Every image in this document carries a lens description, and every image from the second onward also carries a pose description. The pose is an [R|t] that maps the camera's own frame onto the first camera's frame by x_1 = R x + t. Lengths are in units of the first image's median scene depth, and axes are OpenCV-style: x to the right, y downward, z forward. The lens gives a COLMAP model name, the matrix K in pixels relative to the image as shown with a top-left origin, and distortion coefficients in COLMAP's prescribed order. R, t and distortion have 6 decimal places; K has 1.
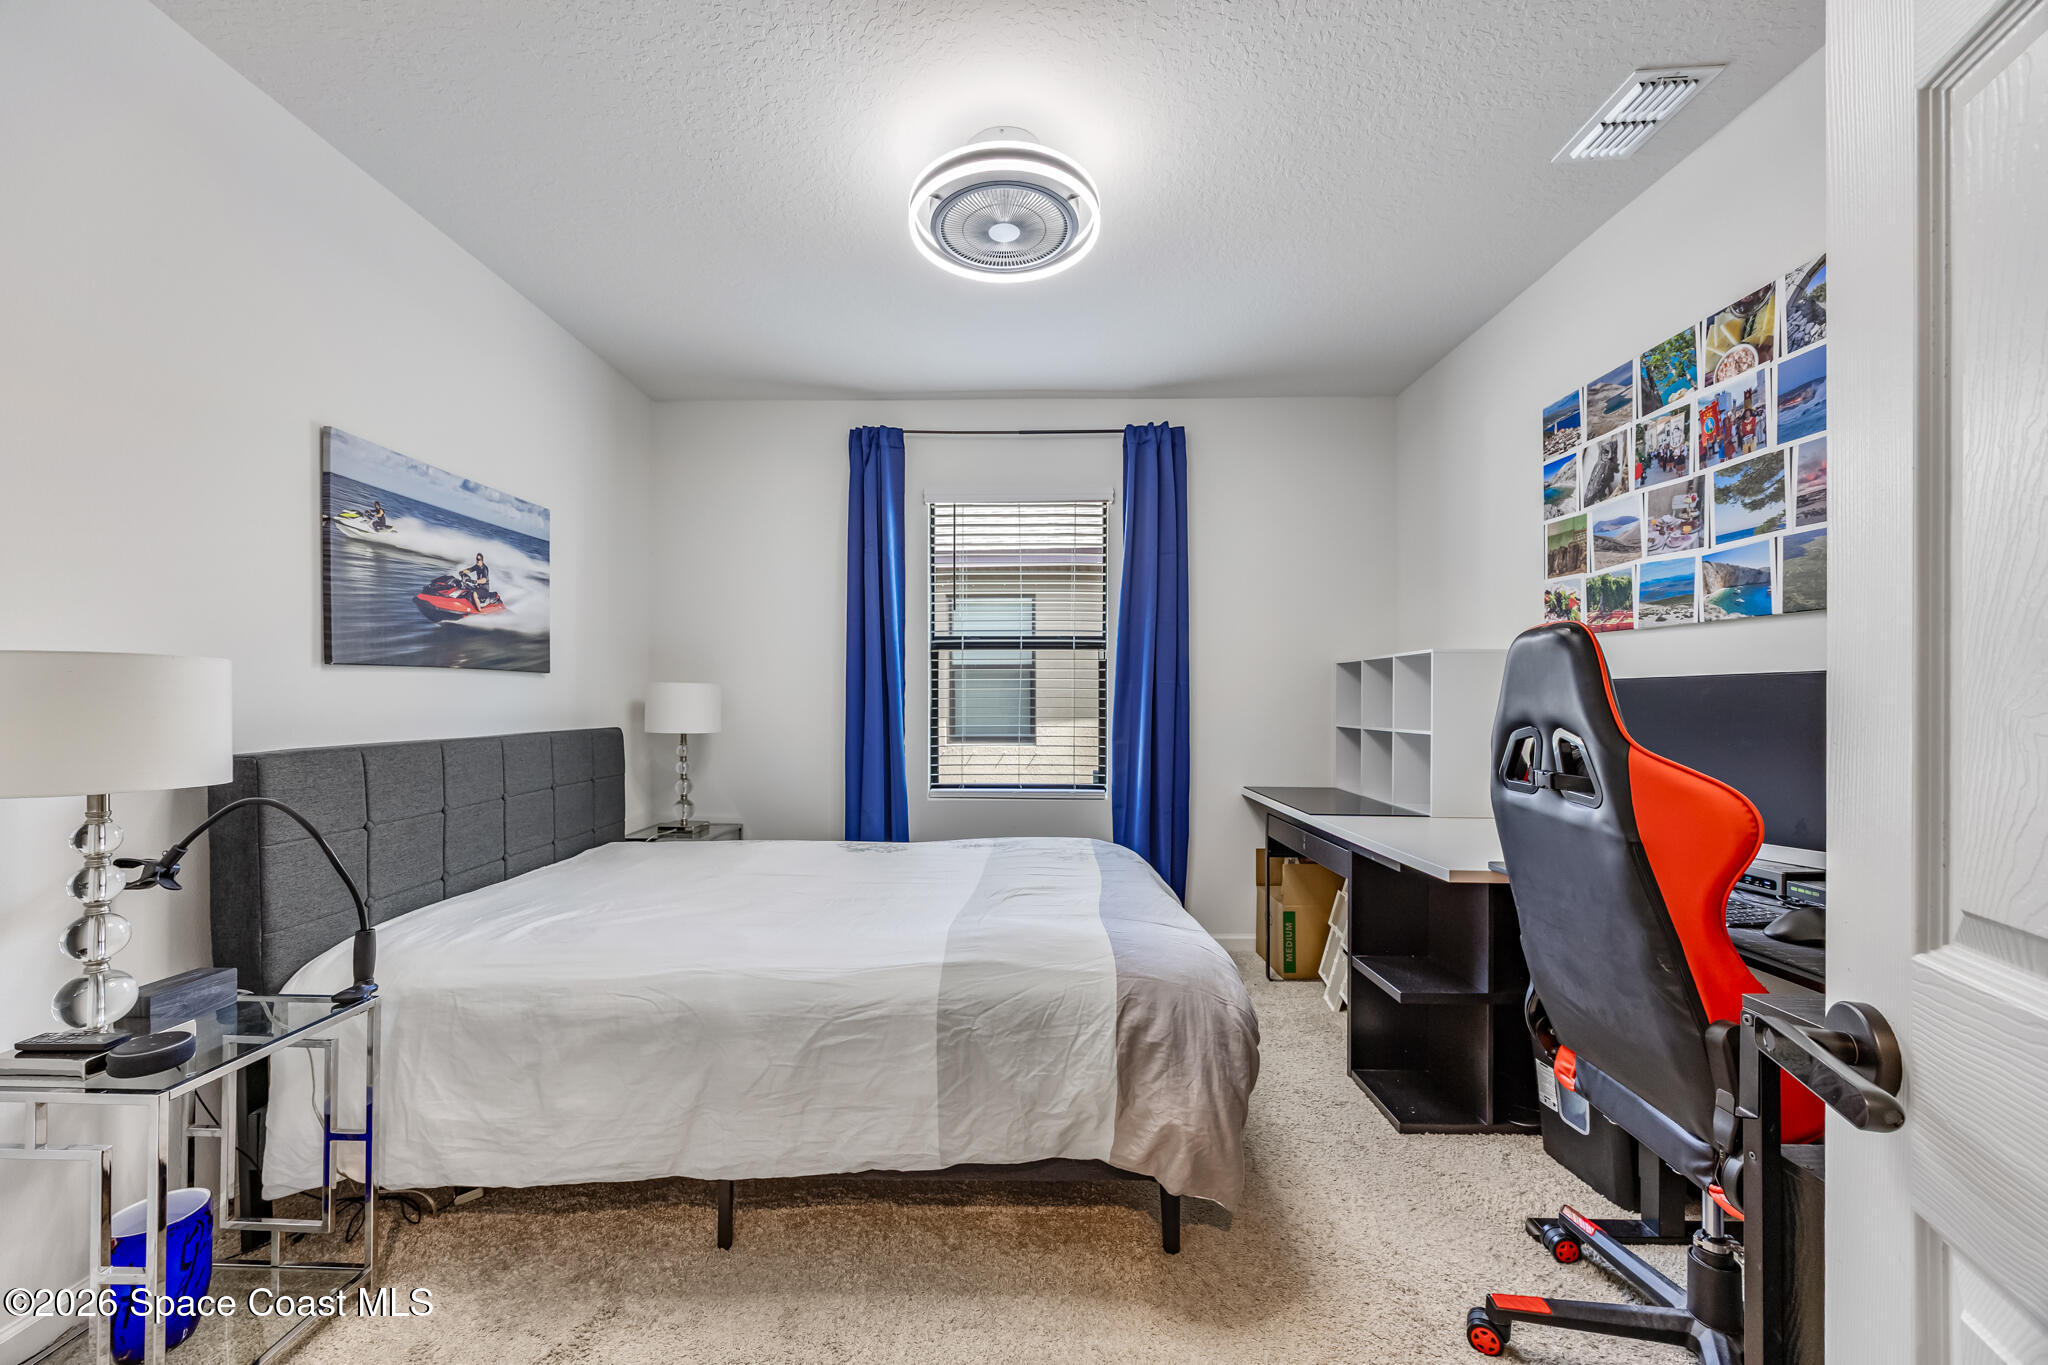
lens RADIAL K [[795.9, 0, 1020.9], [0, 795.9, 695.9], [0, 0, 1]] dist [0.002999, 0.000104]
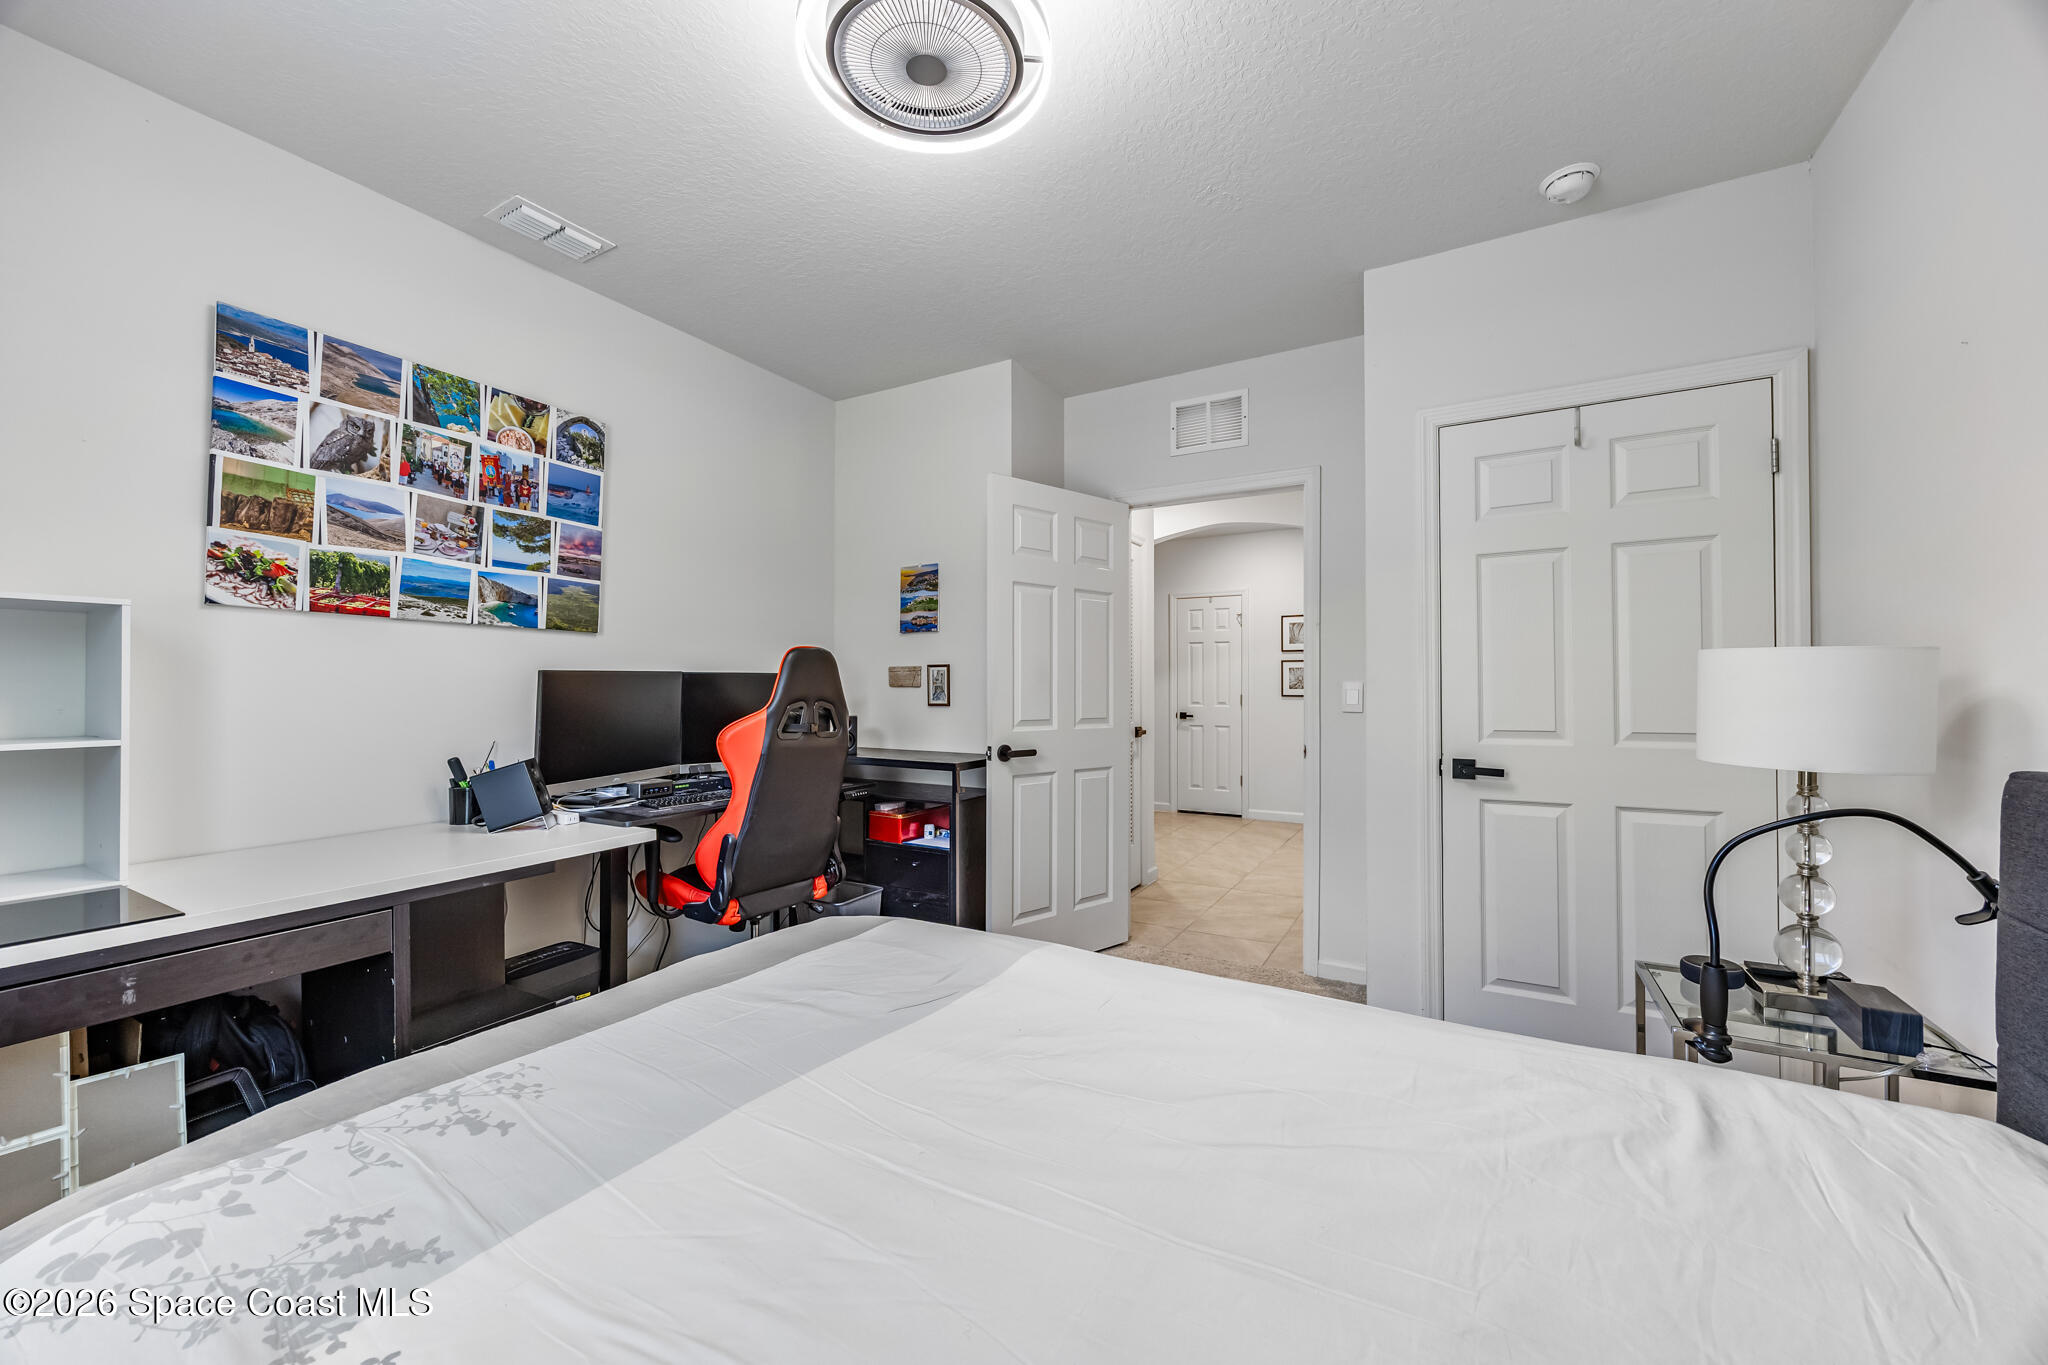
lens RADIAL K [[795.9, 0, 1025.3], [0, 795.9, 684.0], [0, 0, 1]] dist [0.002999, 0.000104]
pose [[-0.878658, -0.000243, 0.477452, -0.474202], [-0.004597, 0.999958, -0.007949, 0.006721], [-0.477430, -0.009180, -0.878622, 1.626692]]
